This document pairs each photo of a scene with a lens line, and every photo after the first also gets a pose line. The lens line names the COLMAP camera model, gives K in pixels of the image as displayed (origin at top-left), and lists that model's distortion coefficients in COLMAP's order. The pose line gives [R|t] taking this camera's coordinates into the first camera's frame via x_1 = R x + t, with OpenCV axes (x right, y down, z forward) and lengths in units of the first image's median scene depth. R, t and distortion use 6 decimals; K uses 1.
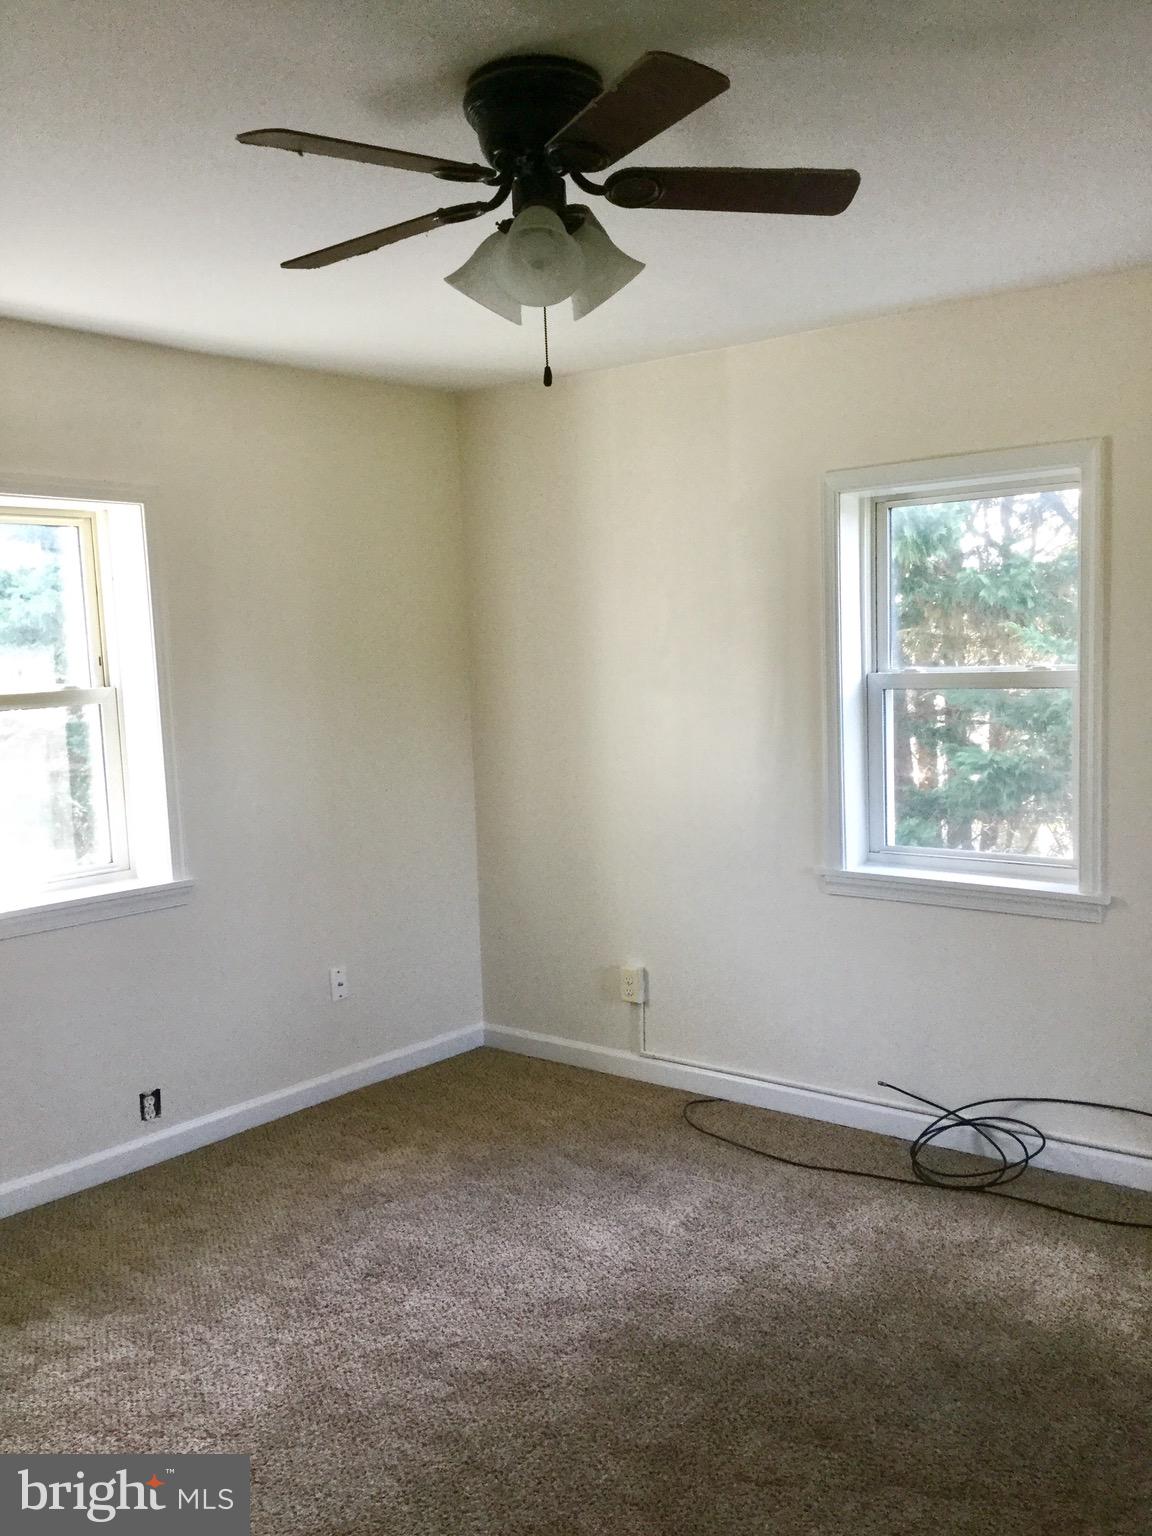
lens RADIAL K [[1381.8, 0, 576.0], [0, 1381.8, 768.0], [0, 0, 1]] dist [0.126007, -0.201032]
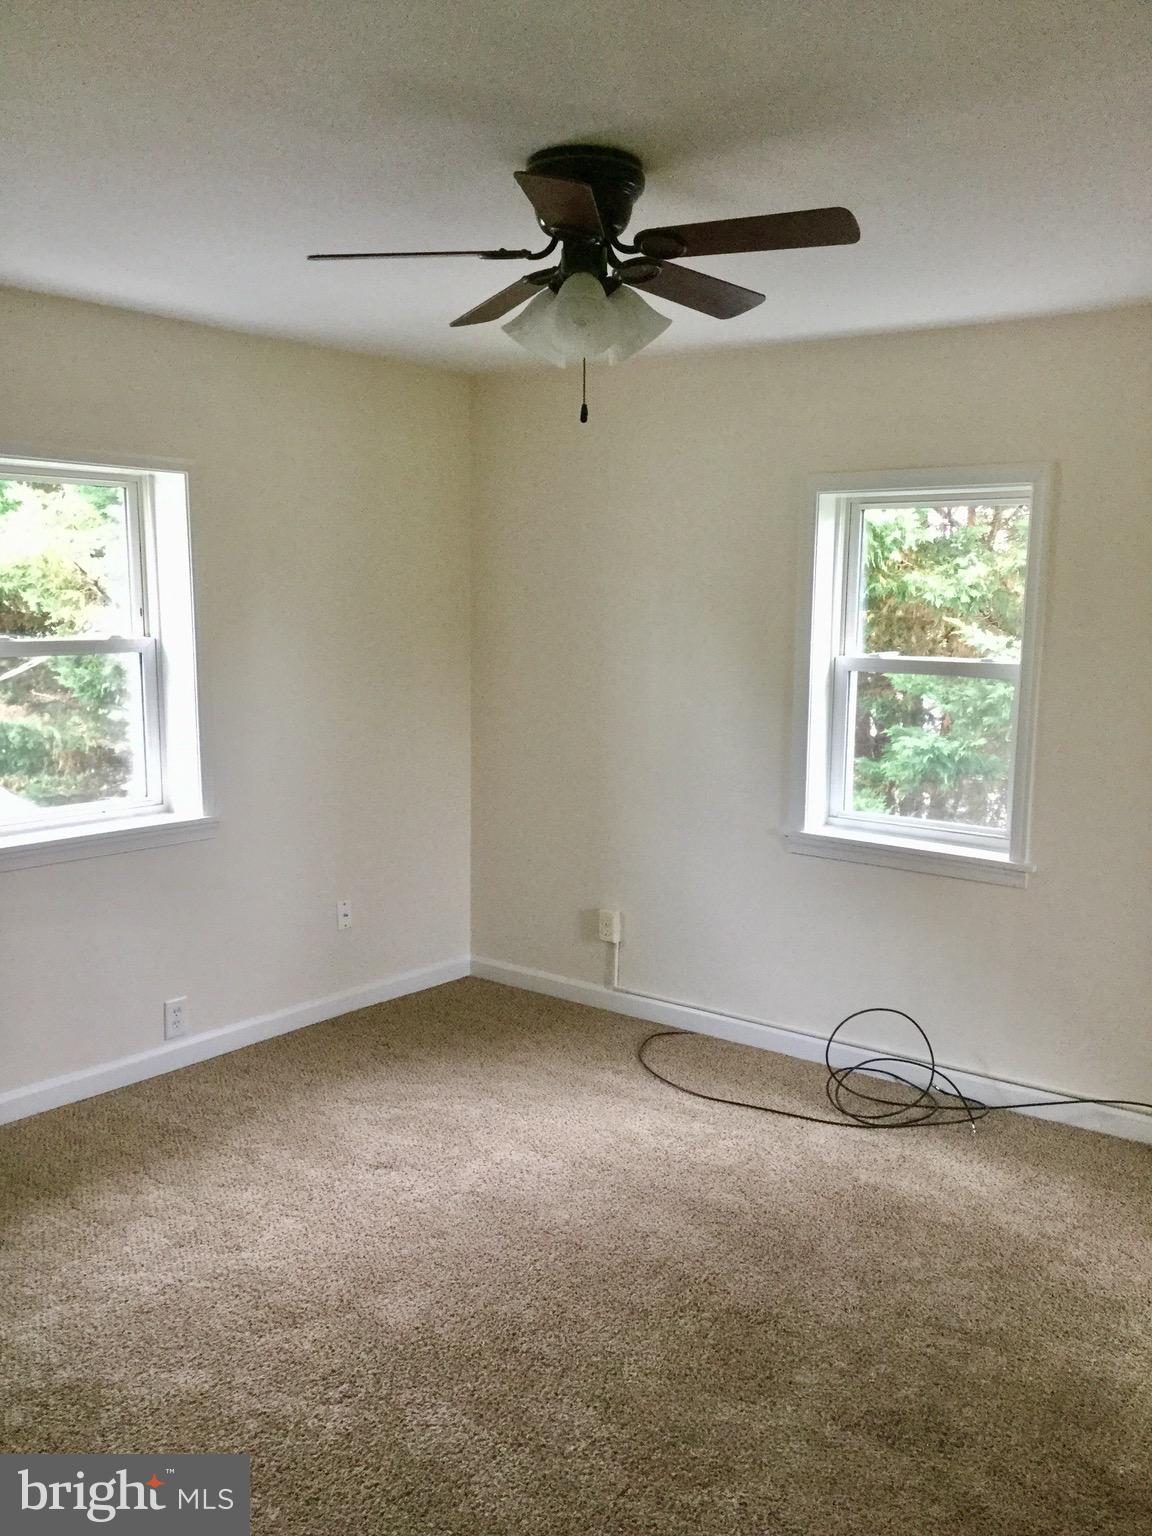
lens RADIAL K [[1381.8, 0, 576.0], [0, 1381.8, 768.0], [0, 0, 1]] dist [0.126007, -0.201032]
pose [[0.998585, 0.042654, 0.031746, -0.029433], [-0.044023, 0.998071, 0.043768, -0.018804], [-0.029817, -0.045103, 0.998537, -0.109584]]
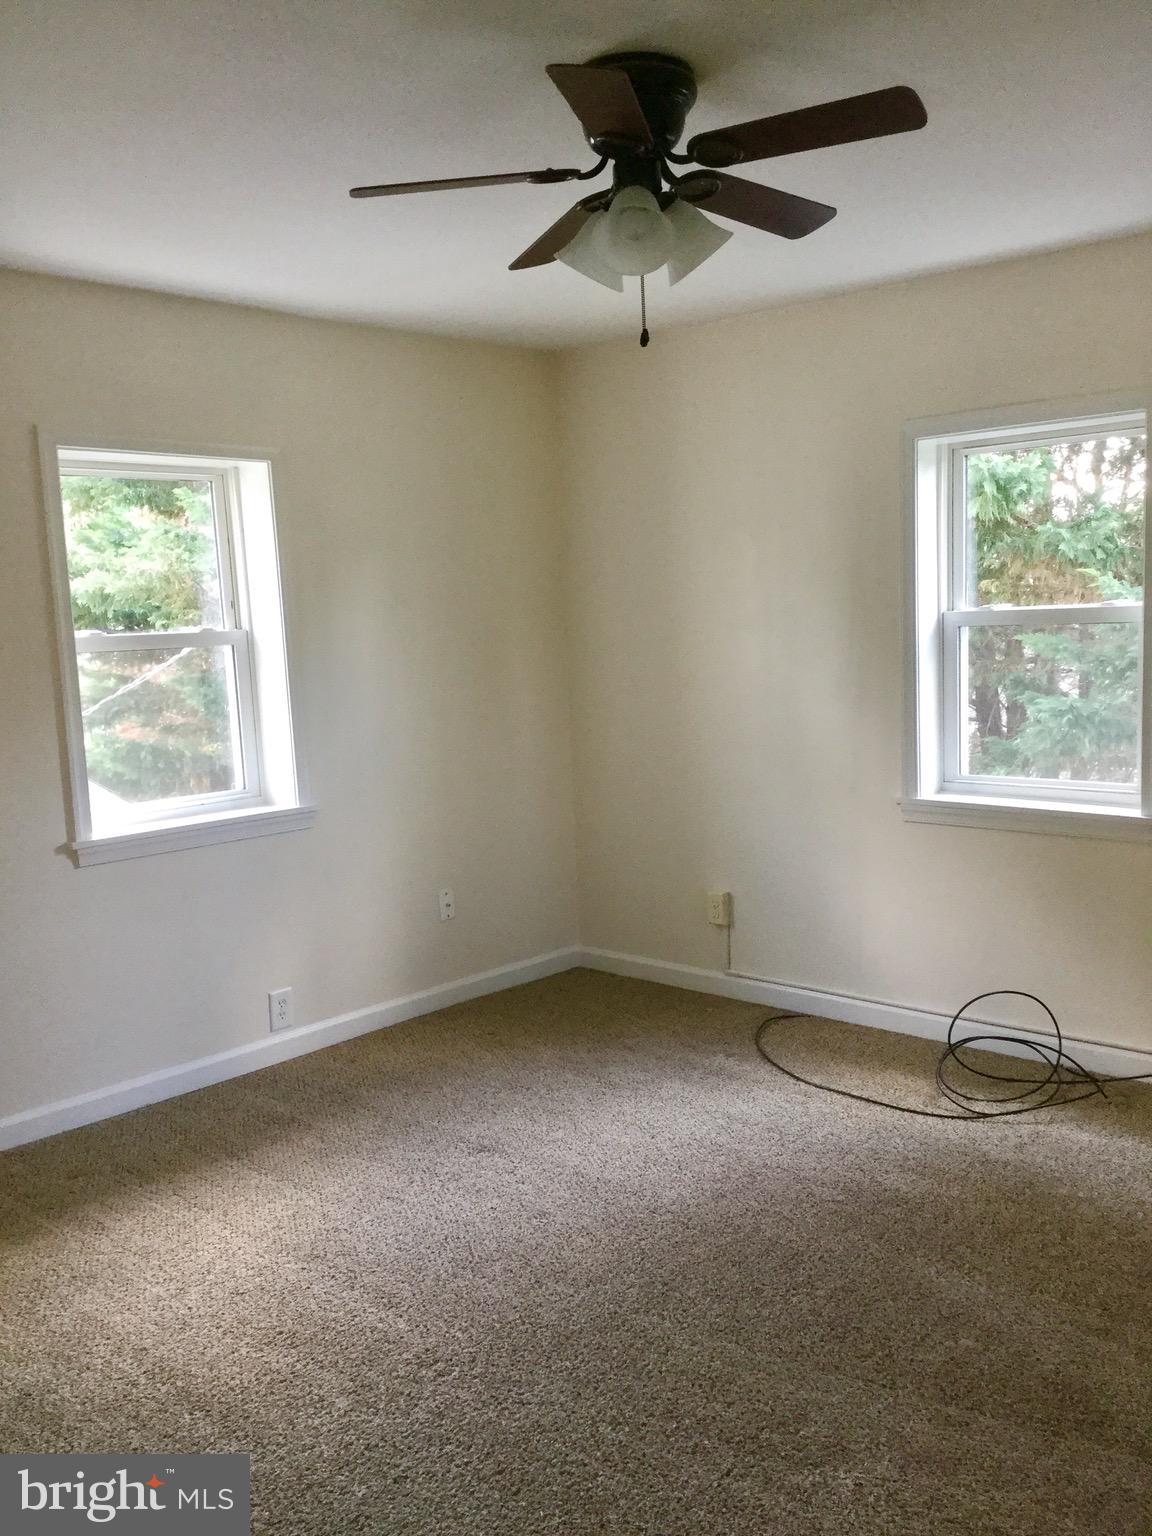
lens RADIAL K [[1381.8, 0, 576.0], [0, 1381.8, 768.0], [0, 0, 1]] dist [0.126007, -0.201032]
pose [[0.998047, 0.000433, -0.062468, -0.002416], [0.001385, 0.999577, 0.029057, 0.018909], [0.062454, -0.029087, 0.997624, -0.078574]]
